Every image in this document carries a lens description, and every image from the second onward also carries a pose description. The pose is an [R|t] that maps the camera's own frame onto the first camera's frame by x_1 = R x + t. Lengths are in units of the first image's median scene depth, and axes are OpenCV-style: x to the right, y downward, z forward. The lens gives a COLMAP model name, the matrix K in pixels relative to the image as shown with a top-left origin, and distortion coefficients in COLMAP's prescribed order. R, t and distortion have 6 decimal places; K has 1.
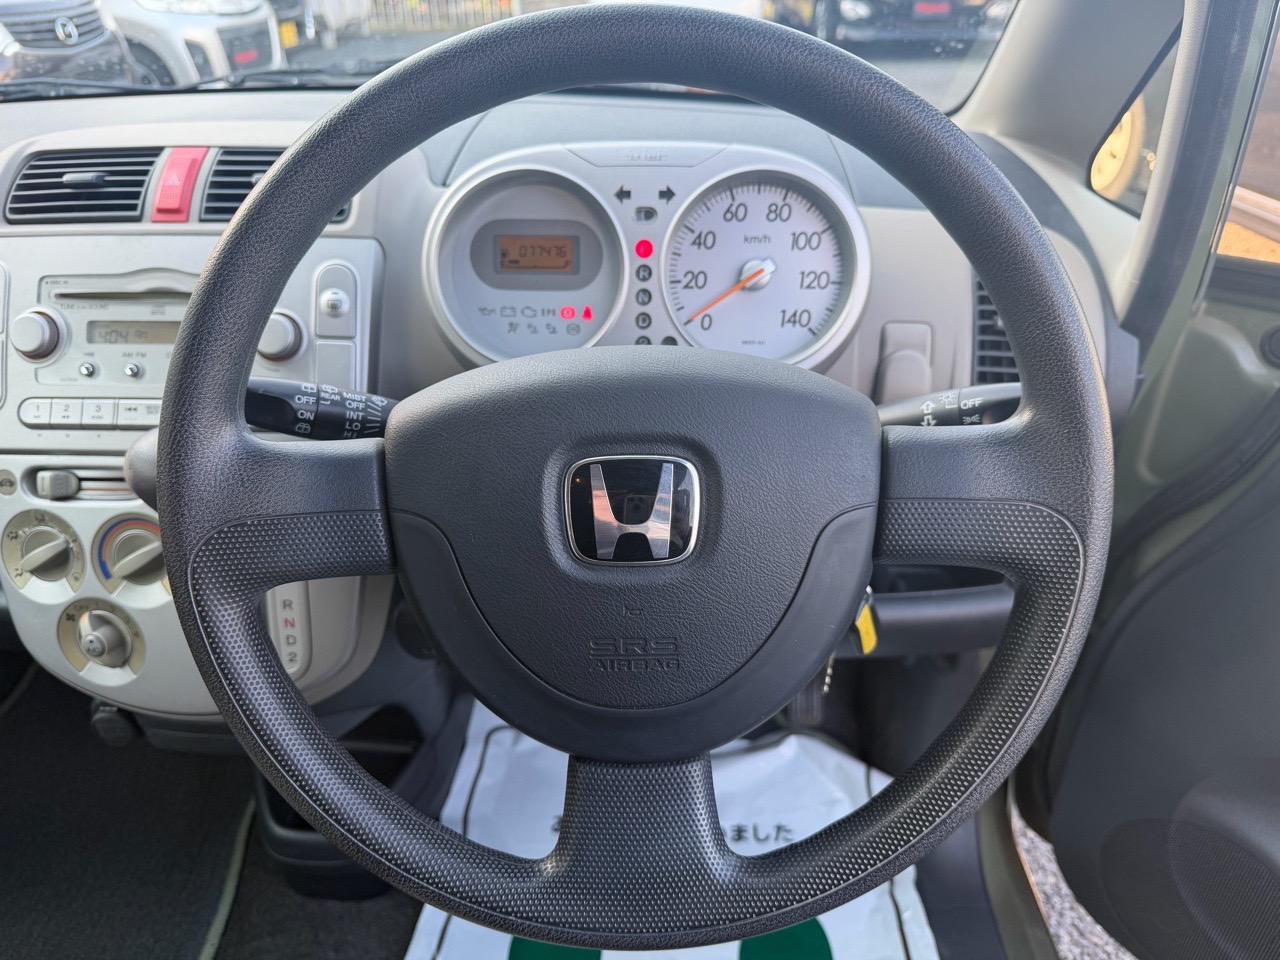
lens RADIAL K [[894.0, 0, 640.0], [0, 894.0, 480.0], [0, 0, 1]] dist [0.073642, -0.112217]
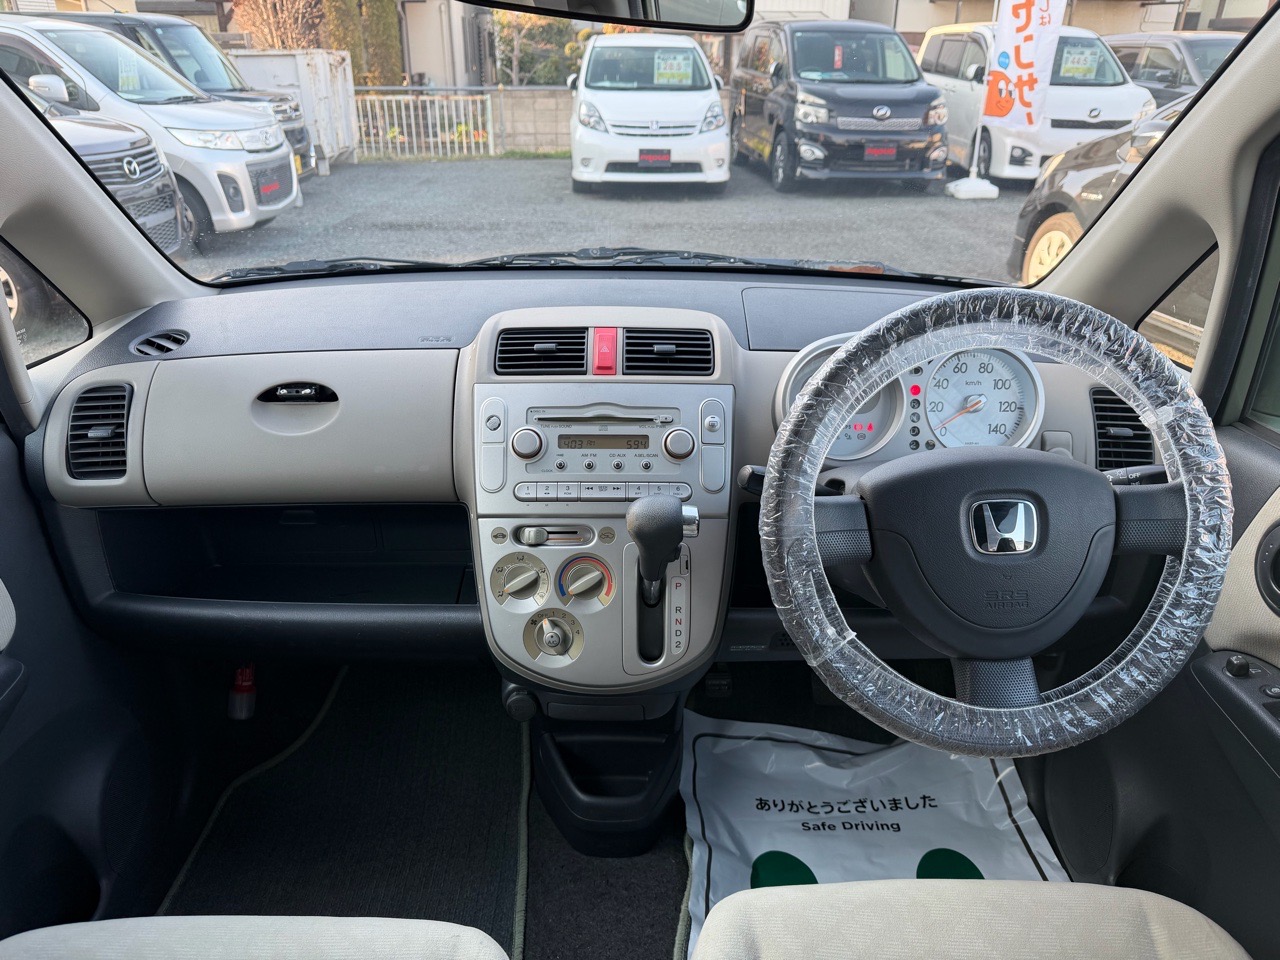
lens RADIAL K [[874.7, 0, 640.0], [0, 874.7, 480.0], [0, 0, 1]] dist [0.103941, -0.206396]
pose [[0.999003, -0.009481, 0.043614, -0.529930], [0.014174, 0.993985, -0.108594, 0.077877], [-0.042323, 0.109104, 0.993129, -0.559343]]
